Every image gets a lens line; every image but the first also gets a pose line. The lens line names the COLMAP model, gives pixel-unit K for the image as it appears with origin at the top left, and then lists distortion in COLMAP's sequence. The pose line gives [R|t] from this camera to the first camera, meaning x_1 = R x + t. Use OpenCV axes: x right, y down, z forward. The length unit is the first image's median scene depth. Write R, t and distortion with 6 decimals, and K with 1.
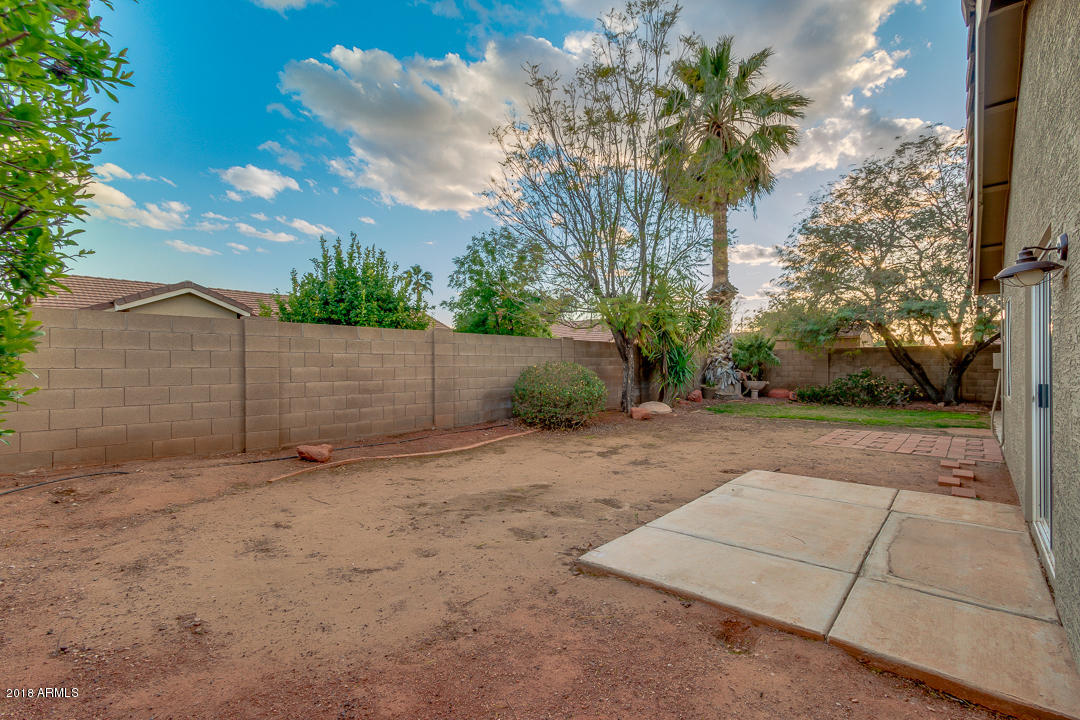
lens RADIAL K [[490.6, 0, 545.9], [0, 490.6, 358.6], [0, 0, 1]] dist [0.003583, -0.000983]
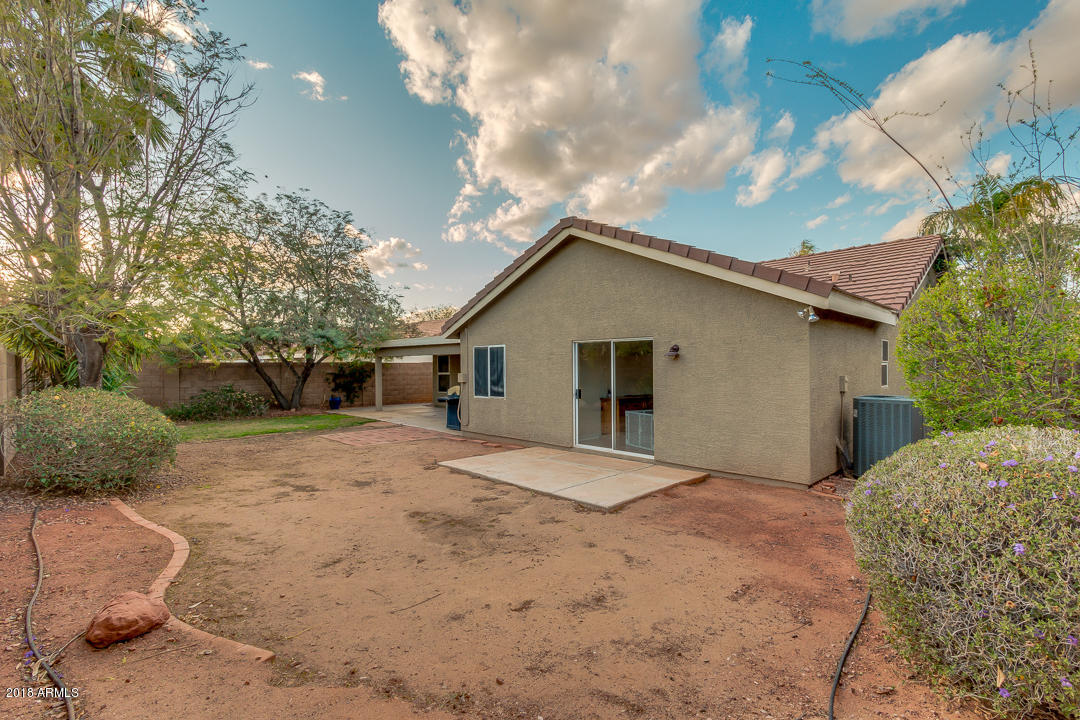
lens RADIAL K [[490.6, 0, 546.7], [0, 490.6, 365.2], [0, 0, 1]] dist [0.003583, -0.000983]
pose [[0.080486, 0.006823, 0.996732, -1.211276], [-0.001993, 0.999976, -0.006684, -0.043025], [-0.996754, -0.001449, 0.080497, 0.815170]]
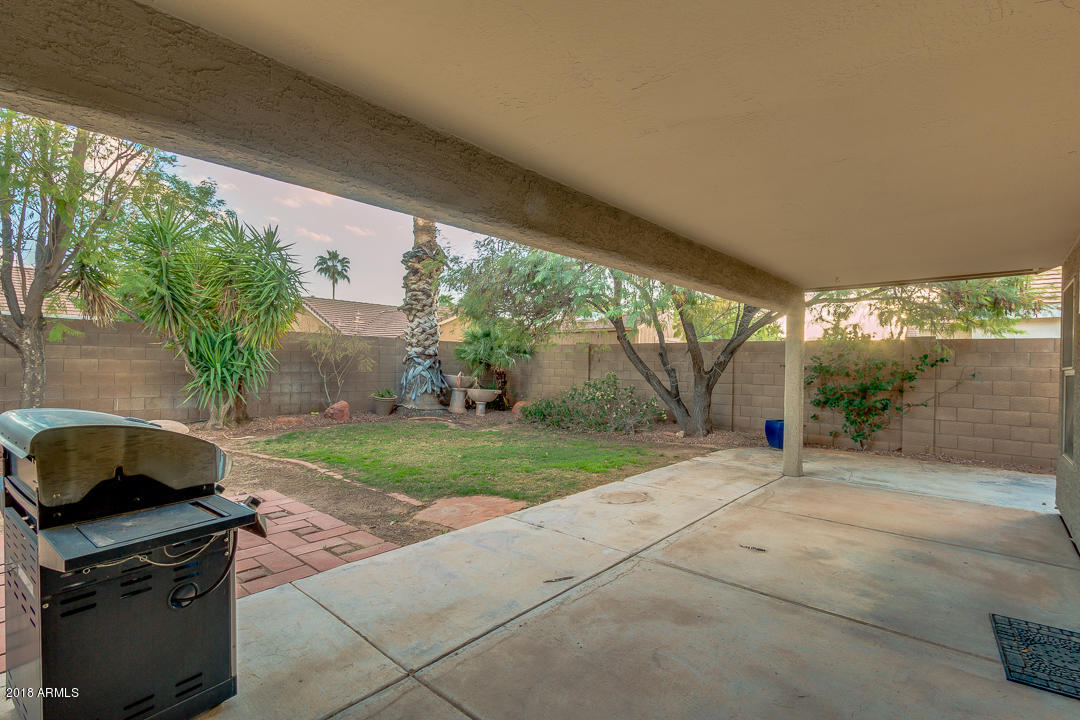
lens RADIAL K [[490.6, 0, 543.1], [0, 490.6, 364.8], [0, 0, 1]] dist [0.003583, -0.000983]
pose [[0.999574, 0.021342, -0.019914, 2.012104], [-0.021003, 0.999634, 0.017032, -0.005373], [0.020270, -0.016606, 0.999657, 1.180706]]
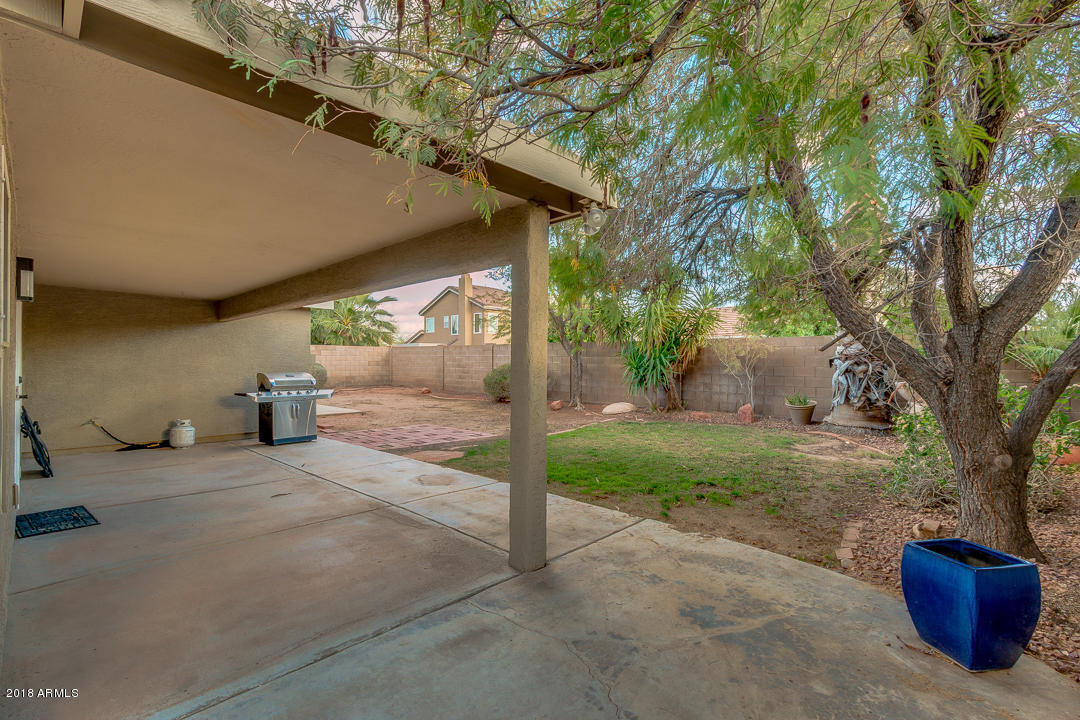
lens RADIAL K [[490.6, 0, 543.5], [0, 490.6, 360.4], [0, 0, 1]] dist [0.003583, -0.000983]
pose [[-0.048571, -0.003244, -0.998814, 3.341374], [0.004482, 0.999984, -0.003466, 0.025200], [0.998810, -0.004645, -0.048555, 2.581397]]
